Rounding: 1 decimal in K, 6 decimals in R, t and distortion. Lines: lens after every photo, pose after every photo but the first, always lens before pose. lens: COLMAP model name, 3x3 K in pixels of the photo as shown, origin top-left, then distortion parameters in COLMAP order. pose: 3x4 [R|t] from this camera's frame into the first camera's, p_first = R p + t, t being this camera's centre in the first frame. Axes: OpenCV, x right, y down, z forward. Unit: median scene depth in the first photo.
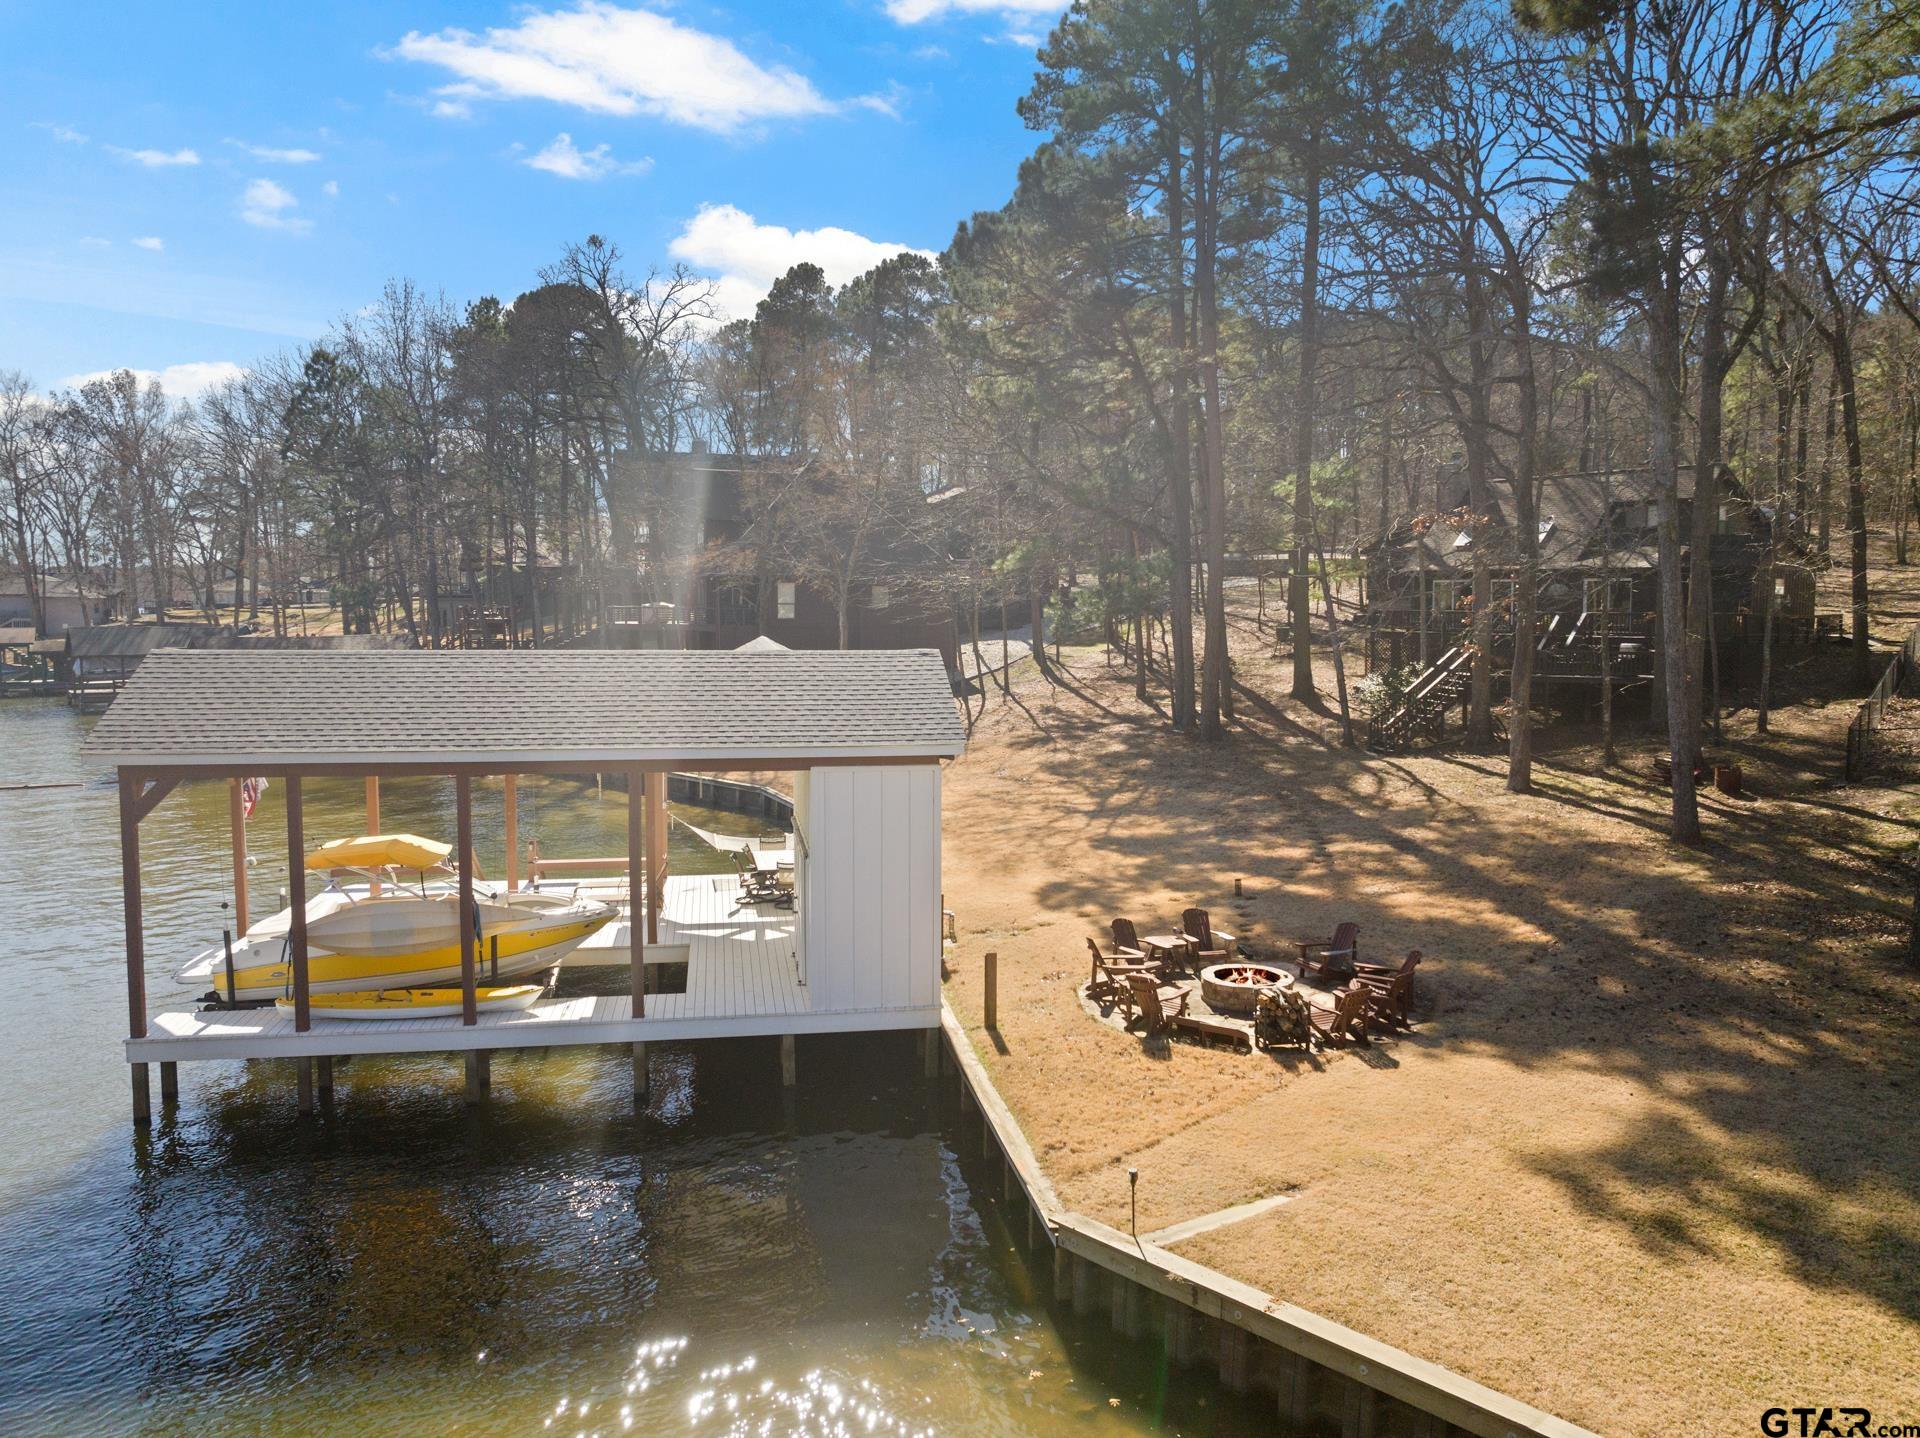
lens RADIAL K [[1348.0, 0, 960.0], [0, 1348.0, 719.0], [0, 0, 1]] dist [-0.042541, -0.003758]
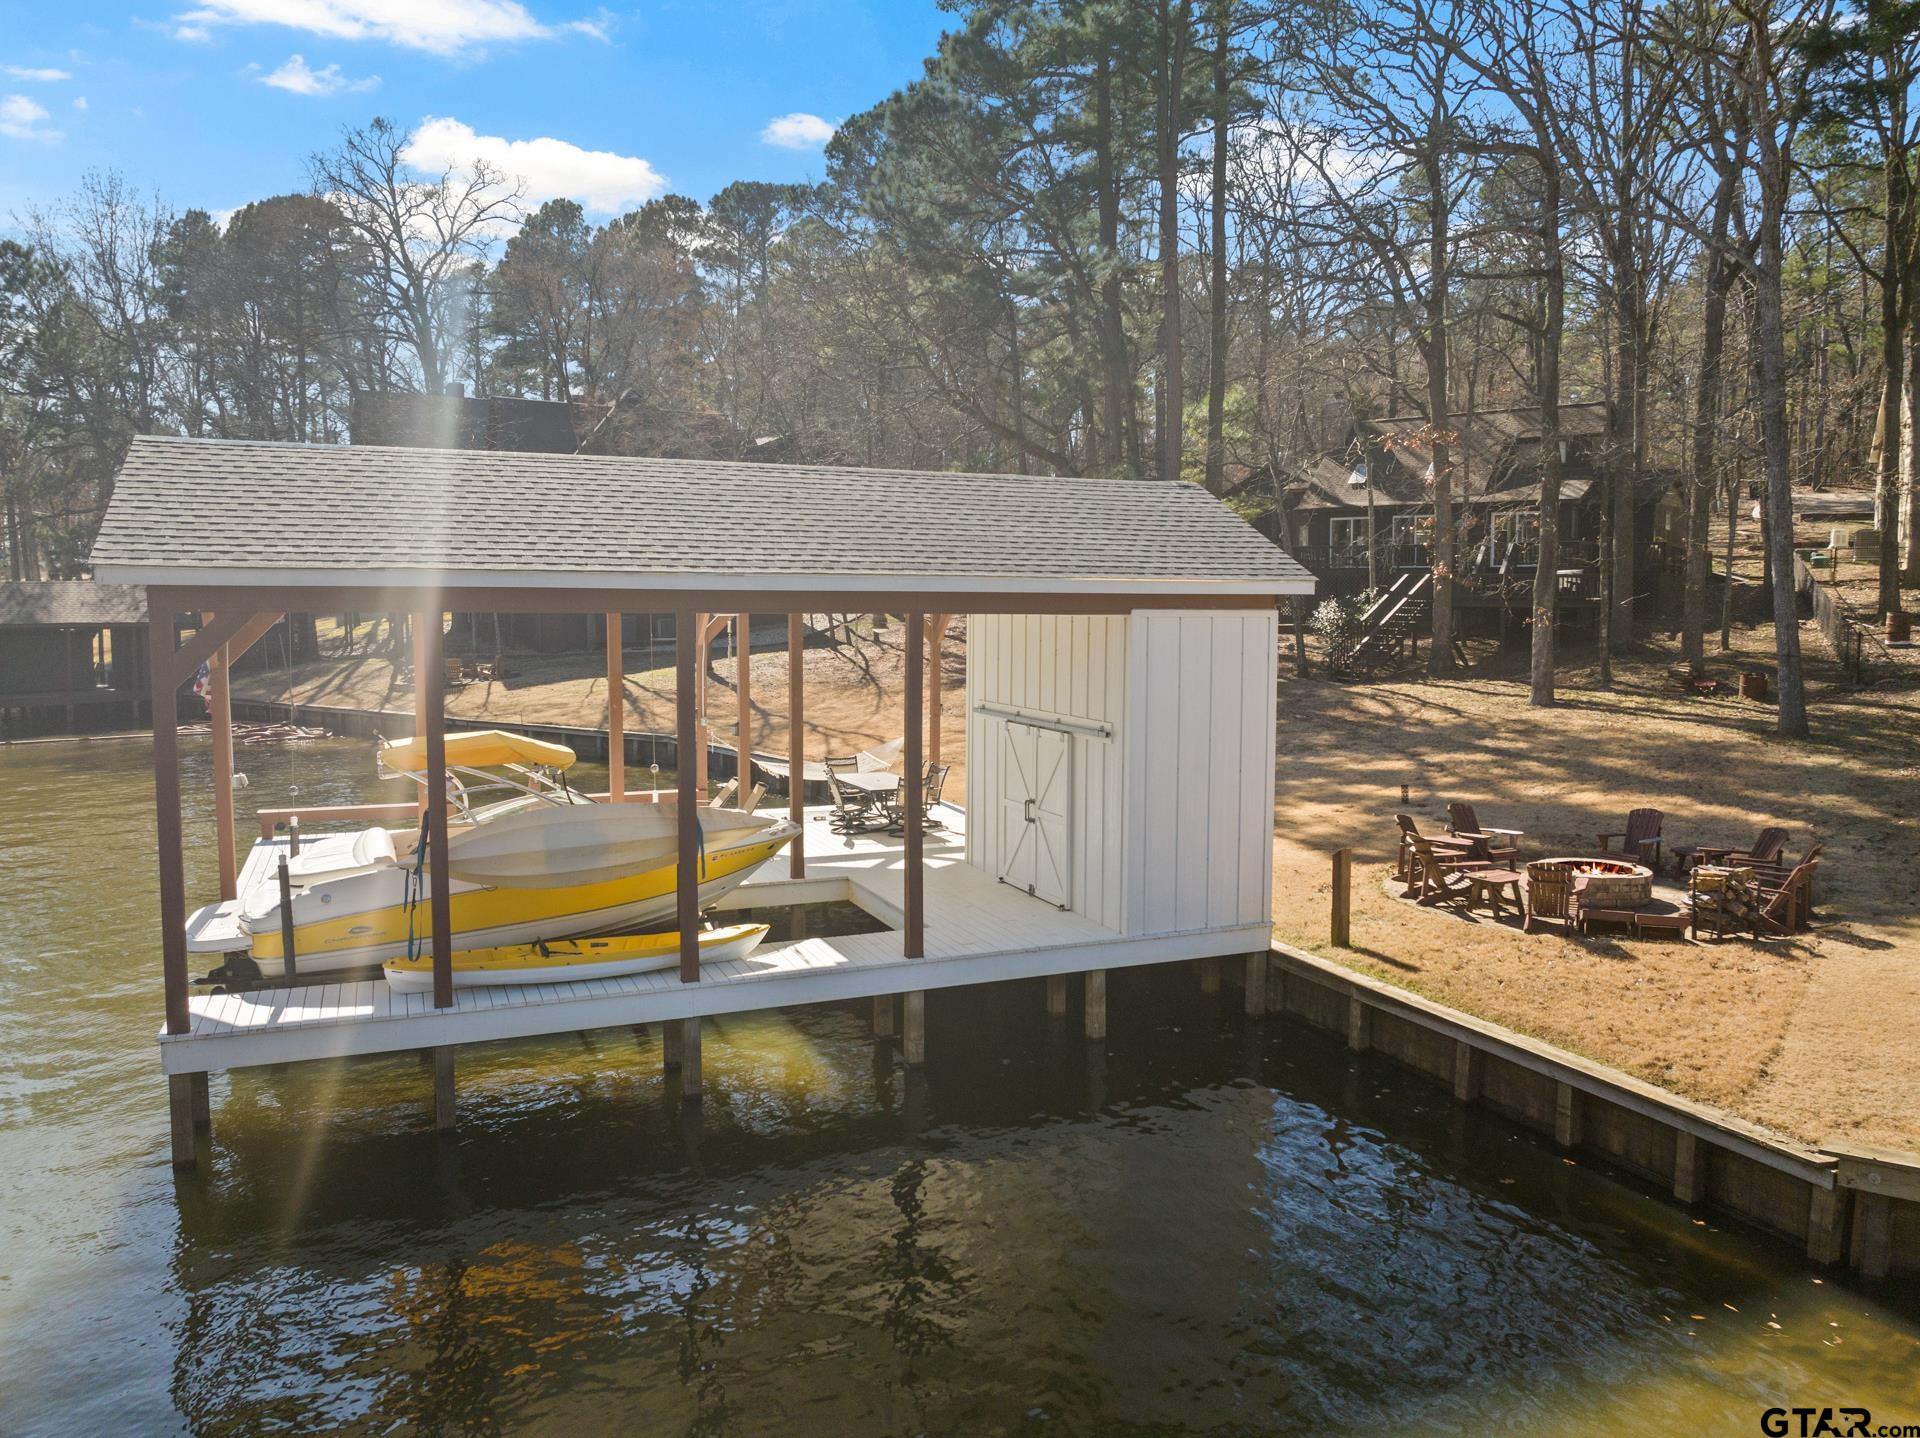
lens RADIAL K [[1350.7, 0, 960.0], [0, 1350.7, 719.0], [0, 0, 1]] dist [-0.038339, -0.000166]
pose [[0.973712, -0.020394, 0.226869, -0.373012], [0.020082, 0.999792, 0.003685, 0.092529], [-0.226897, 0.000968, 0.973918, 0.293811]]
